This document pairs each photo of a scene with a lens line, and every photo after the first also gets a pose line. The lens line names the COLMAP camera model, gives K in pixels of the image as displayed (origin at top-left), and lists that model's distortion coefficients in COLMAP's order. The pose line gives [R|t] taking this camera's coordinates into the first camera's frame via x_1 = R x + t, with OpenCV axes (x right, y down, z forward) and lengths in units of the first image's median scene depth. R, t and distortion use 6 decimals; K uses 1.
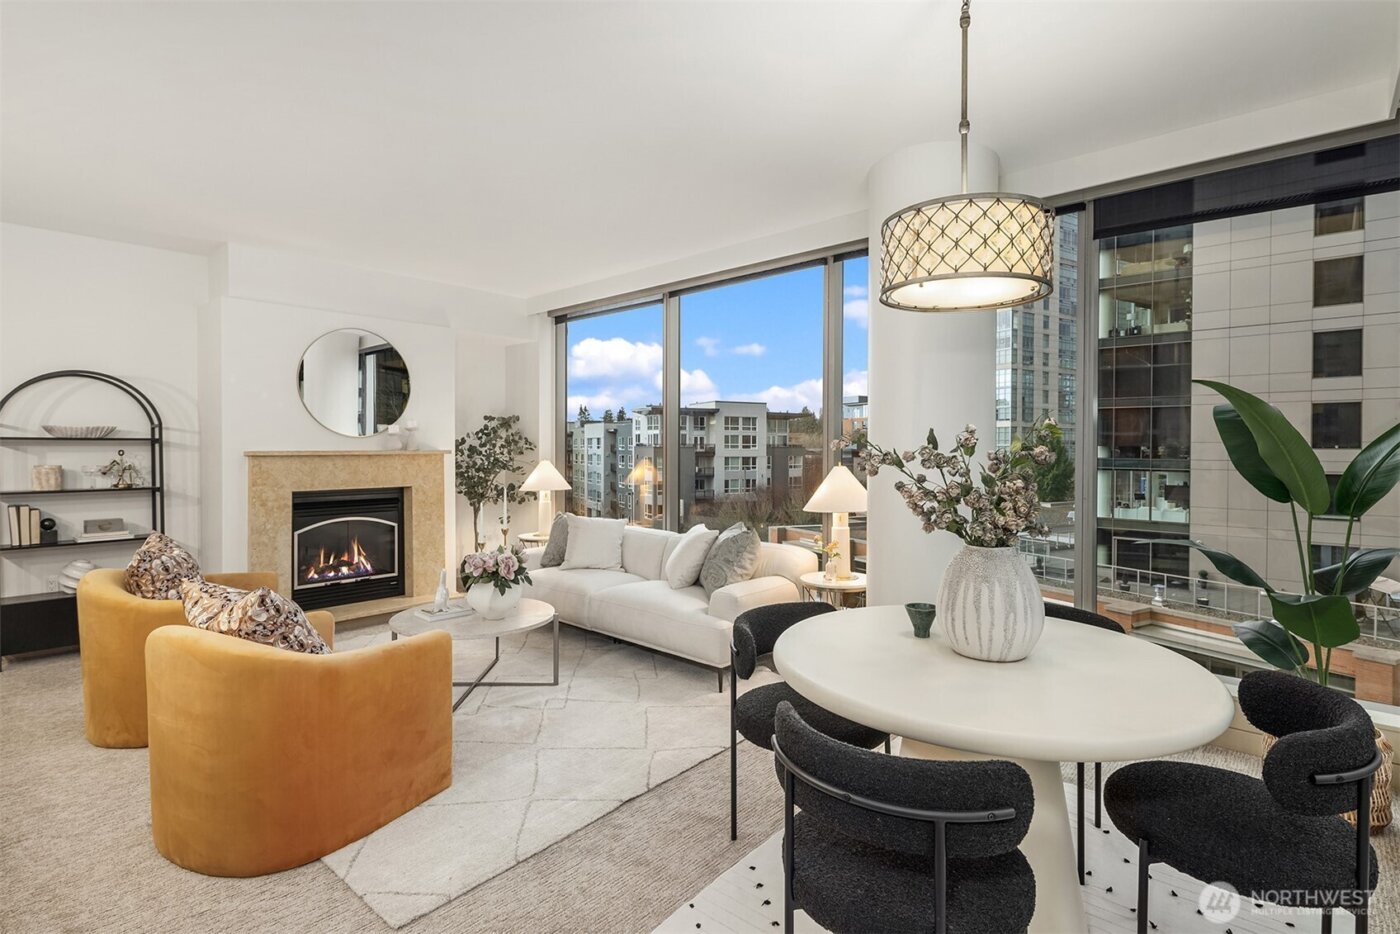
lens RADIAL K [[680.0, 0, 702.0], [0, 680.0, 445.7], [0, 0, 1]] dist [0.002432, -0.001180]
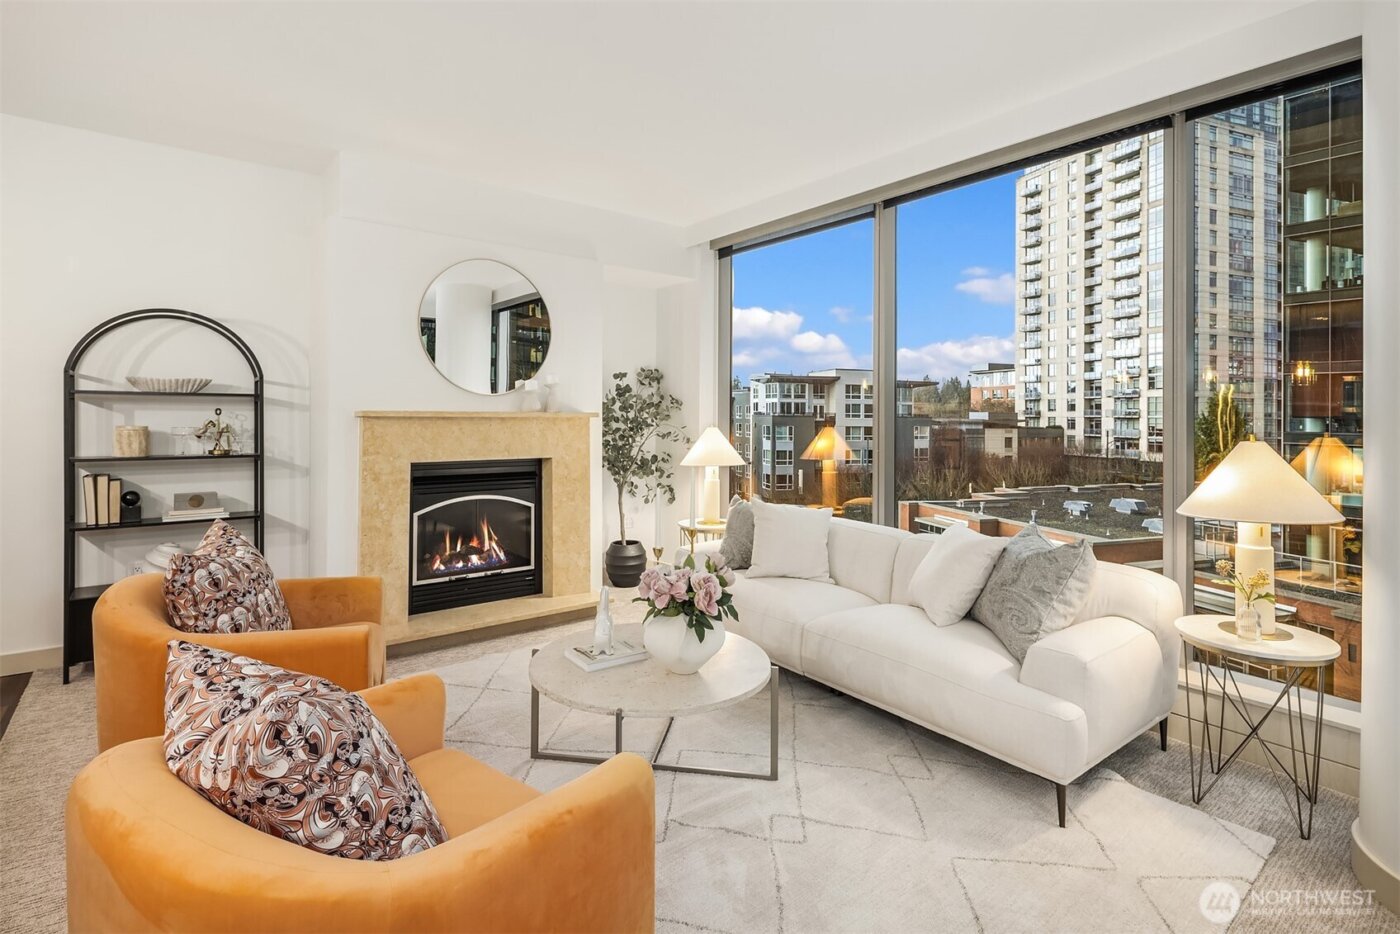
lens RADIAL K [[679.3, 0, 701.2], [0, 679.3, 407.5], [0, 0, 1]] dist [0.002049, -0.000742]
pose [[0.985830, 0.006104, -0.167638, -0.140141], [-0.007823, 0.999923, -0.009599, 0.008486], [0.167567, 0.010775, 0.985802, 0.282664]]
